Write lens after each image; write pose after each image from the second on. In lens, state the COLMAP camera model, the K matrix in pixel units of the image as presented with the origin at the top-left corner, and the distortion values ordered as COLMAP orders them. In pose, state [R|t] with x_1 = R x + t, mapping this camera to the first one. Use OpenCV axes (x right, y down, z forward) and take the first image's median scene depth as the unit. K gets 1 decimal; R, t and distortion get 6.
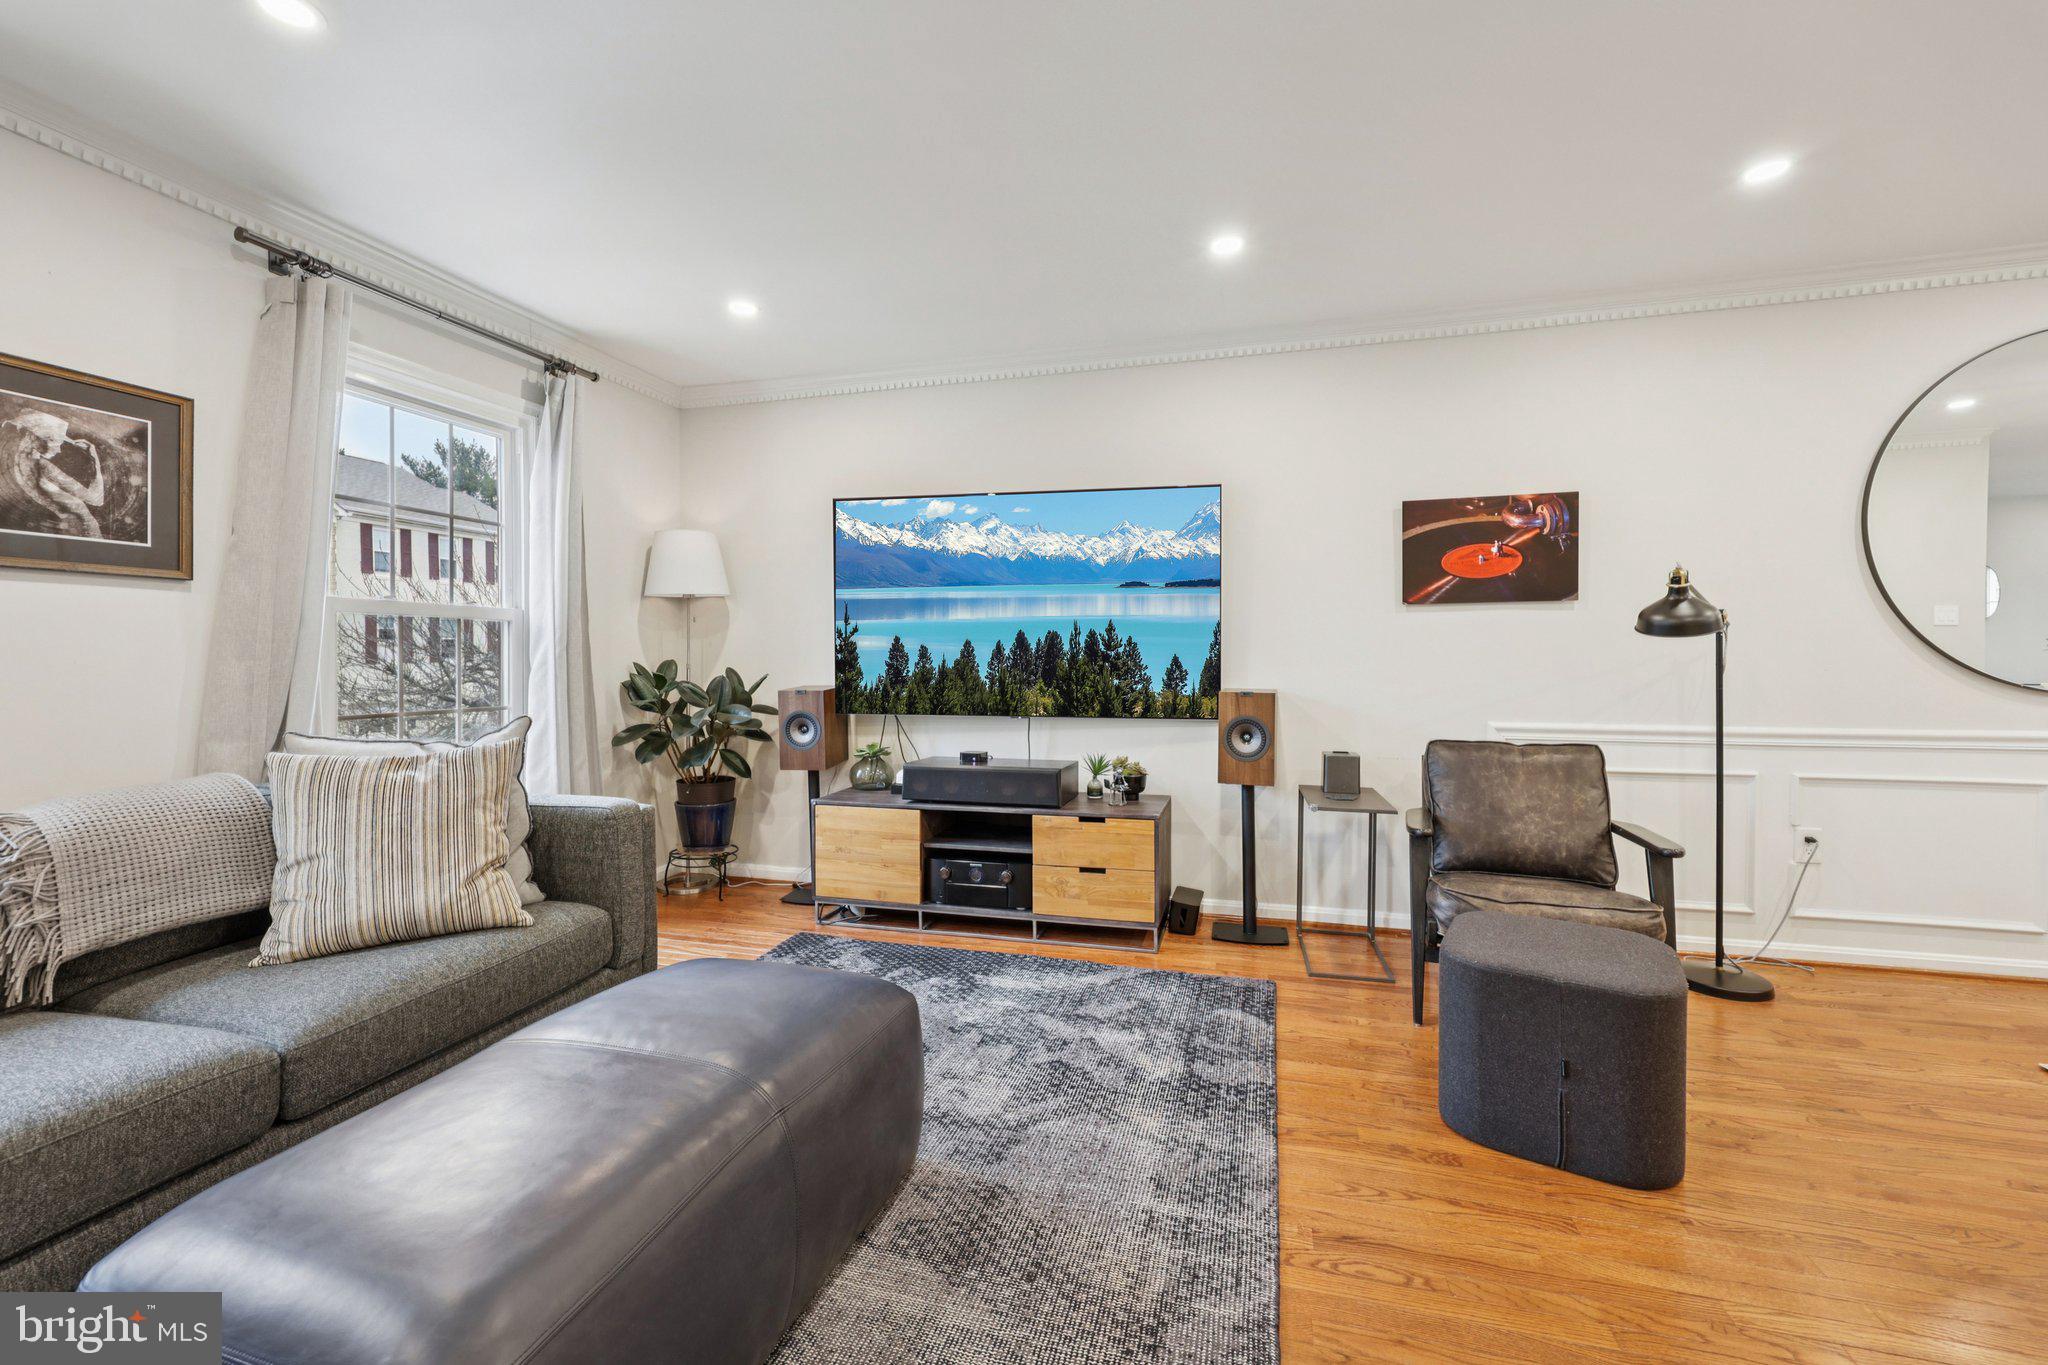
lens RADIAL K [[821.8, 0, 1015.3], [0, 821.8, 666.7], [0, 0, 1]] dist [0.001576, 0.000000]
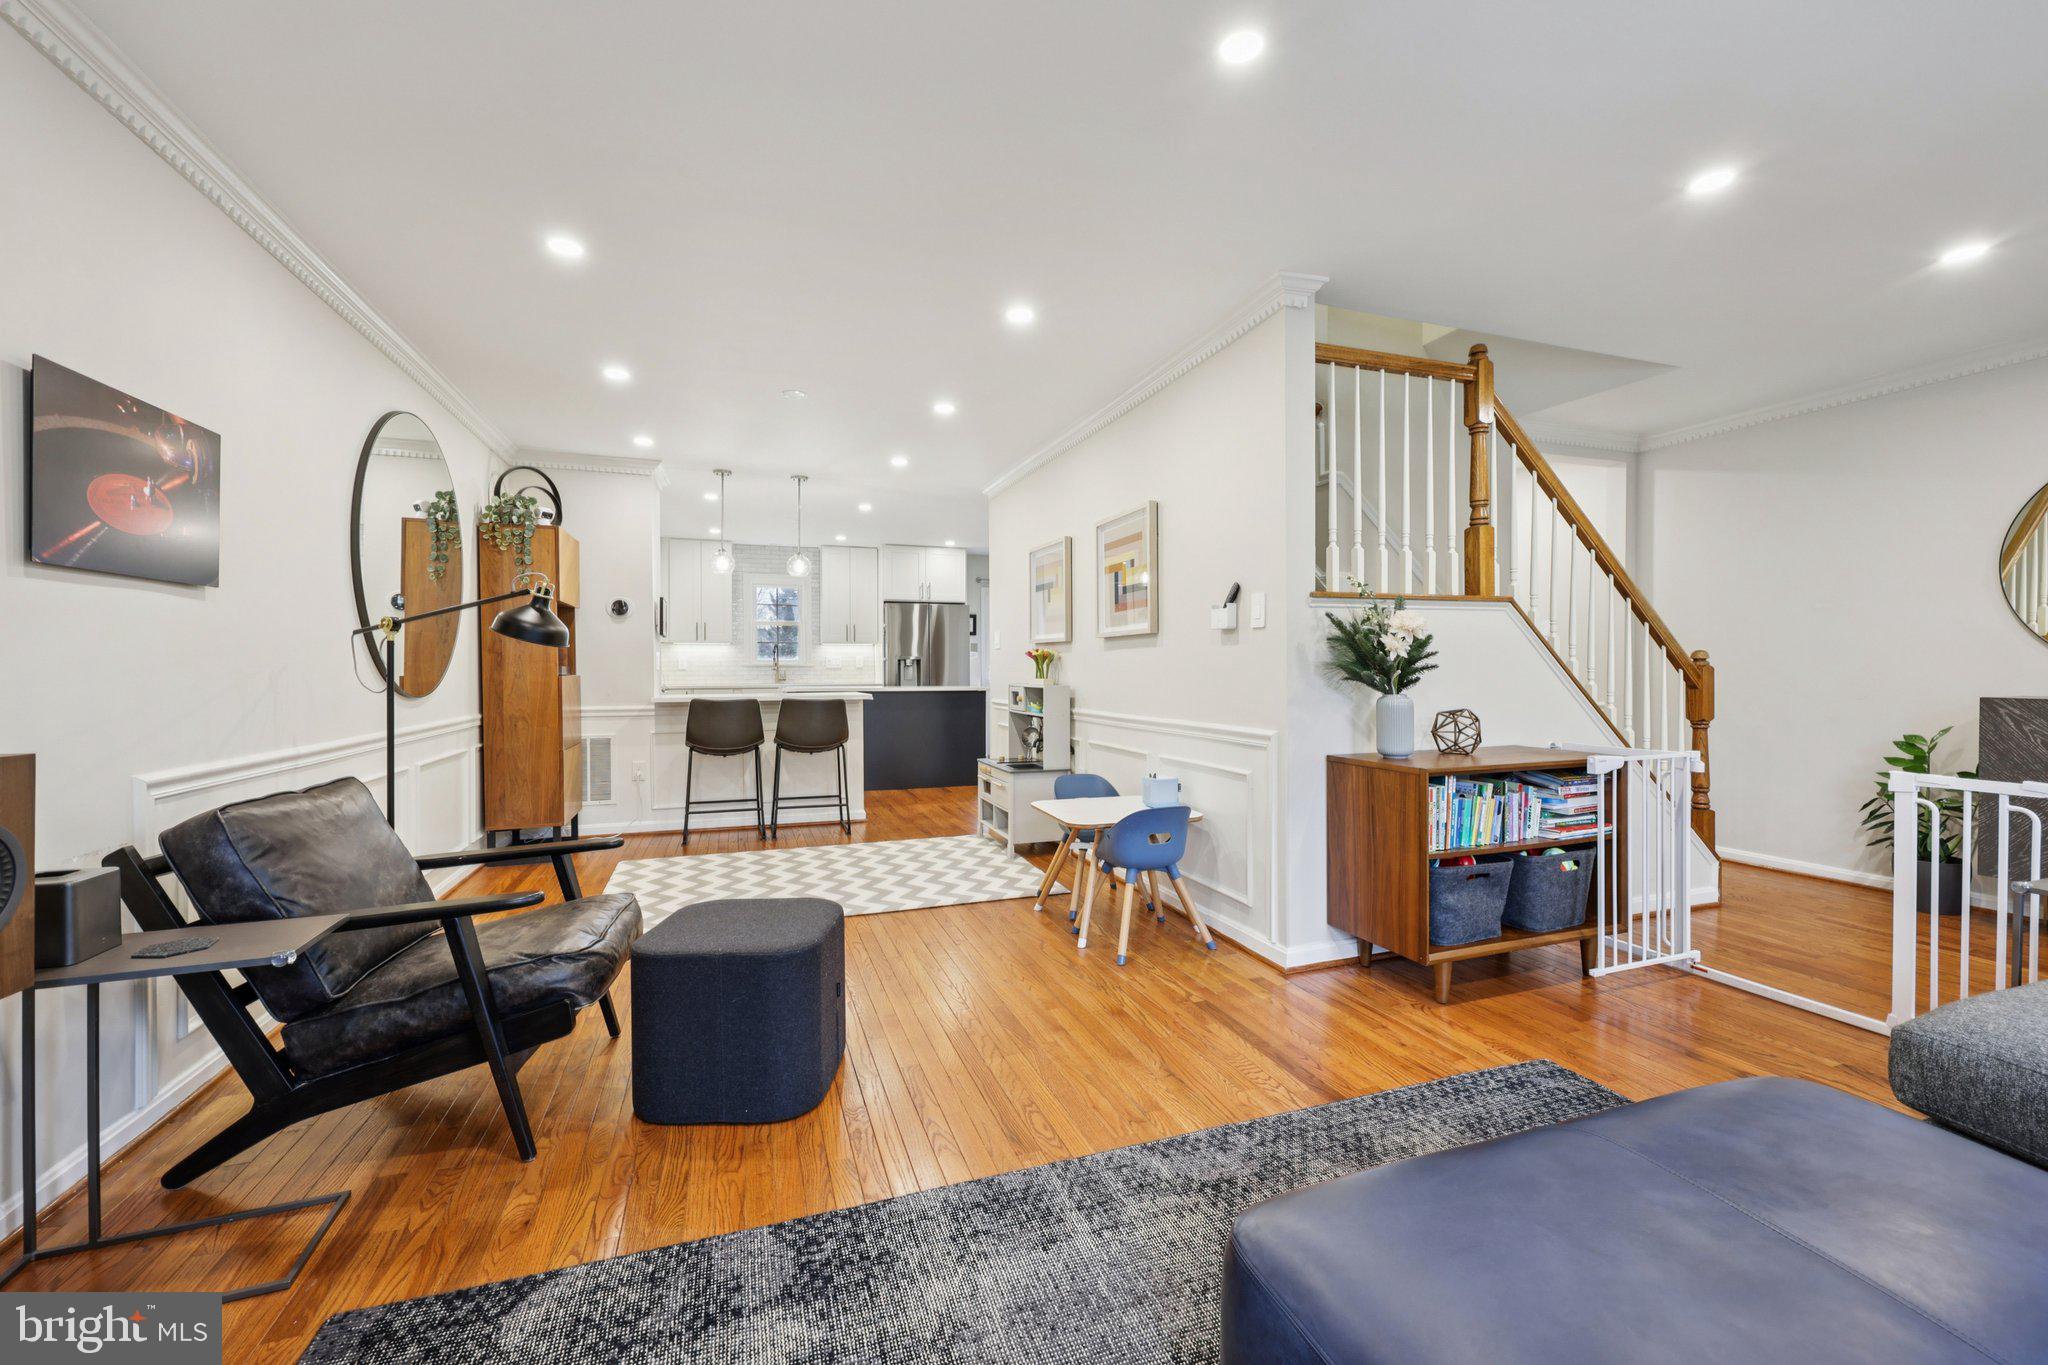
lens RADIAL K [[820.6, 0, 1034.6], [0, 820.6, 676.3], [0, 0, 1]] dist [0.002989, 0.000131]
pose [[-0.588925, -0.000416, 0.808188, -0.278973], [0.014425, 0.999835, 0.011027, -0.002219], [-0.808059, 0.018152, -0.588822, 0.782259]]
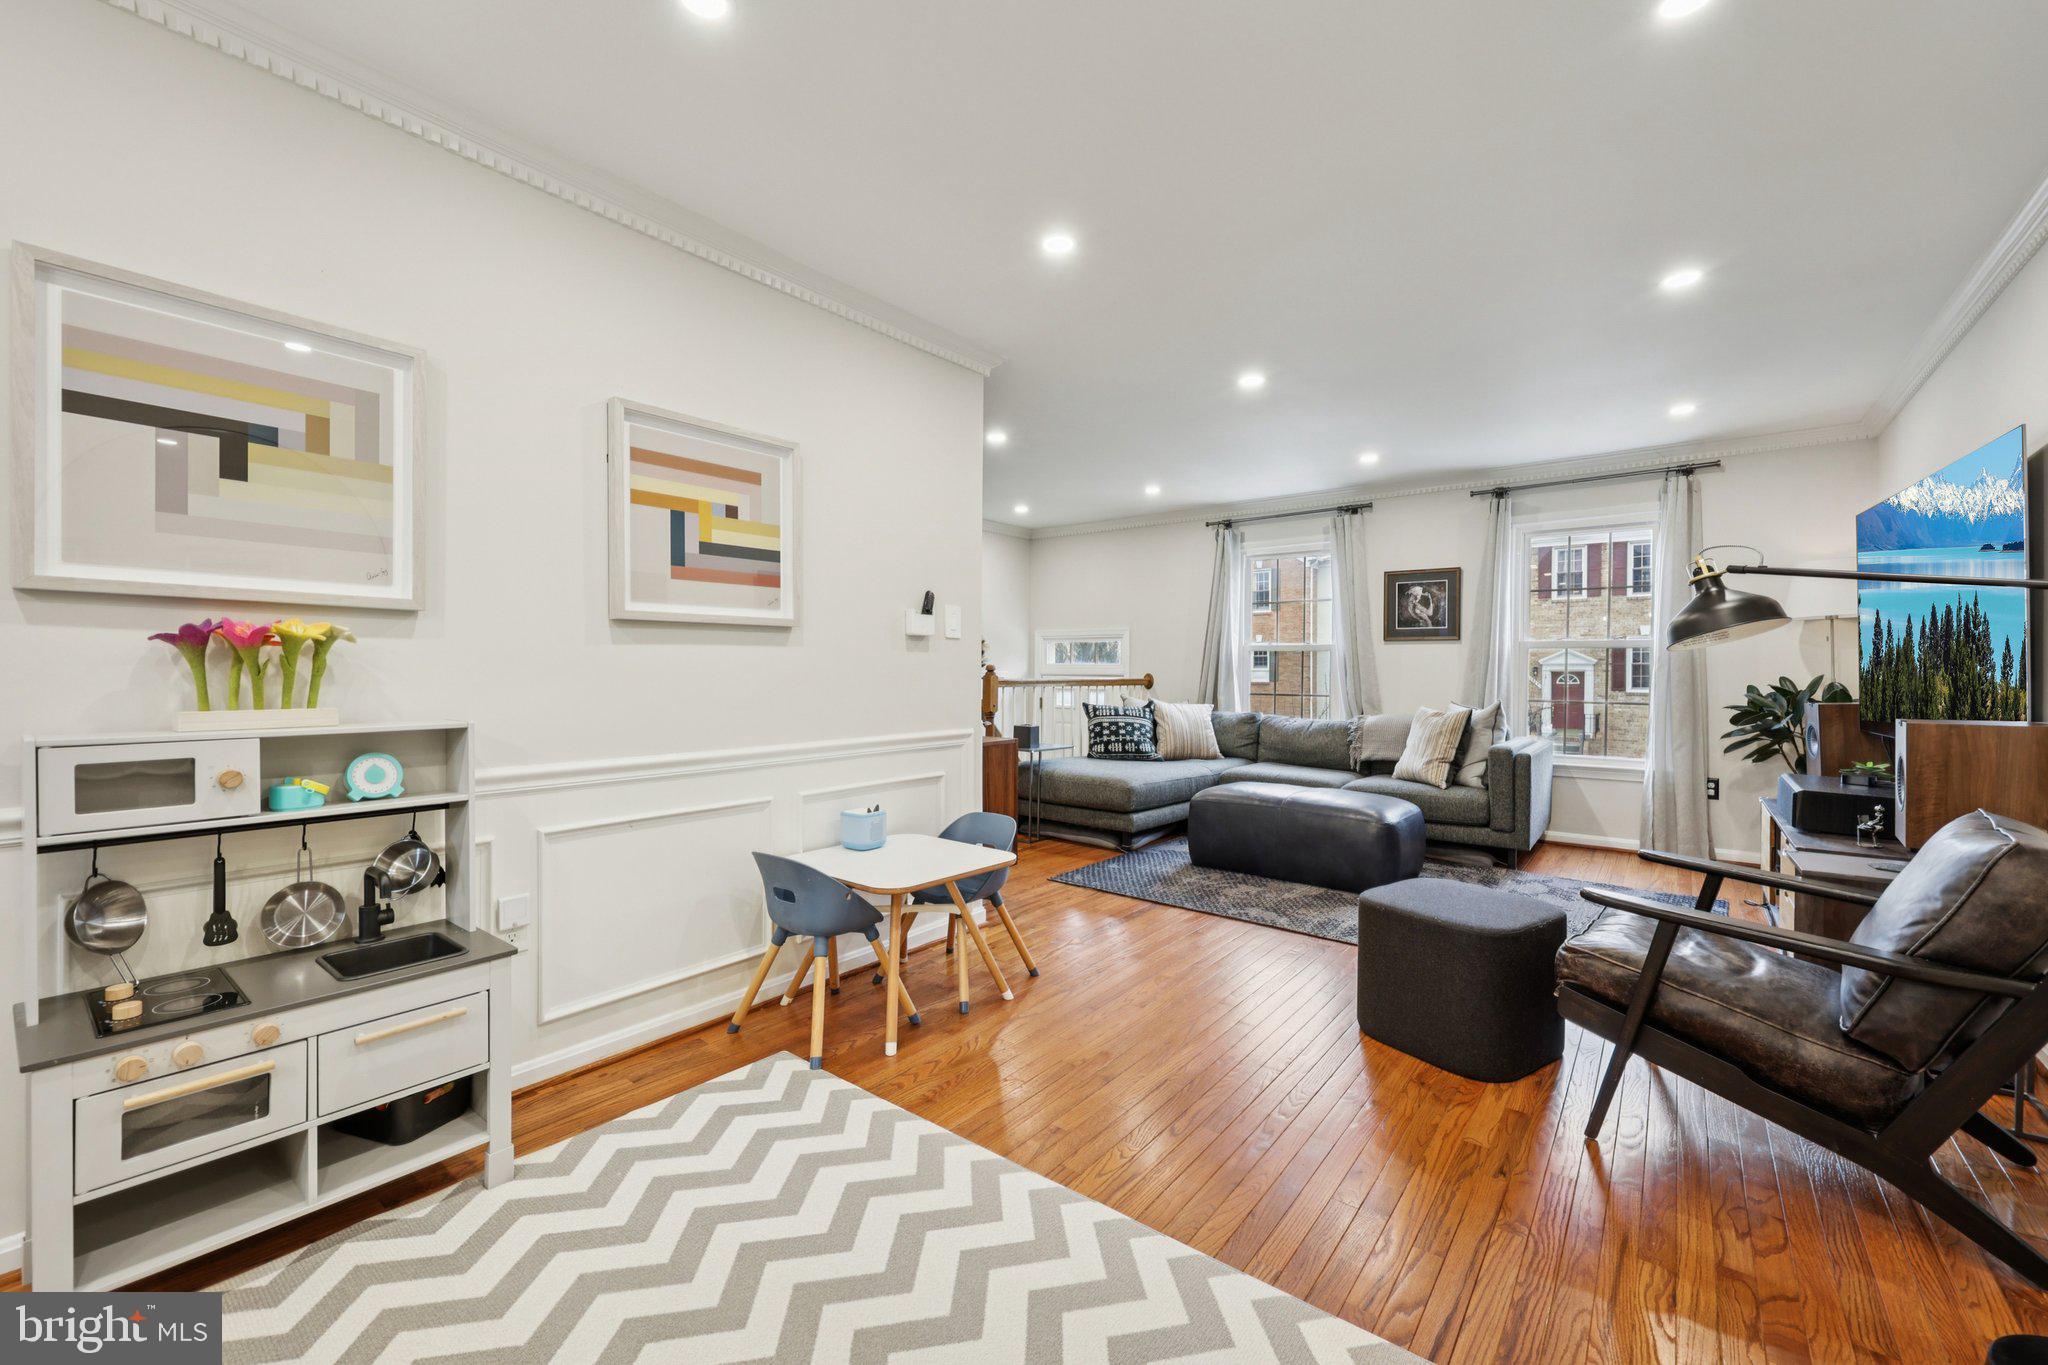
lens RADIAL K [[820.6, 0, 1034.6], [0, 820.6, 676.3], [0, 0, 1]] dist [0.002989, 0.000131]
pose [[-0.377636, 0.009518, -0.925905, 1.226831], [-0.008273, 0.999873, 0.013653, -0.011265], [0.925917, 0.012816, -0.377509, 0.512023]]
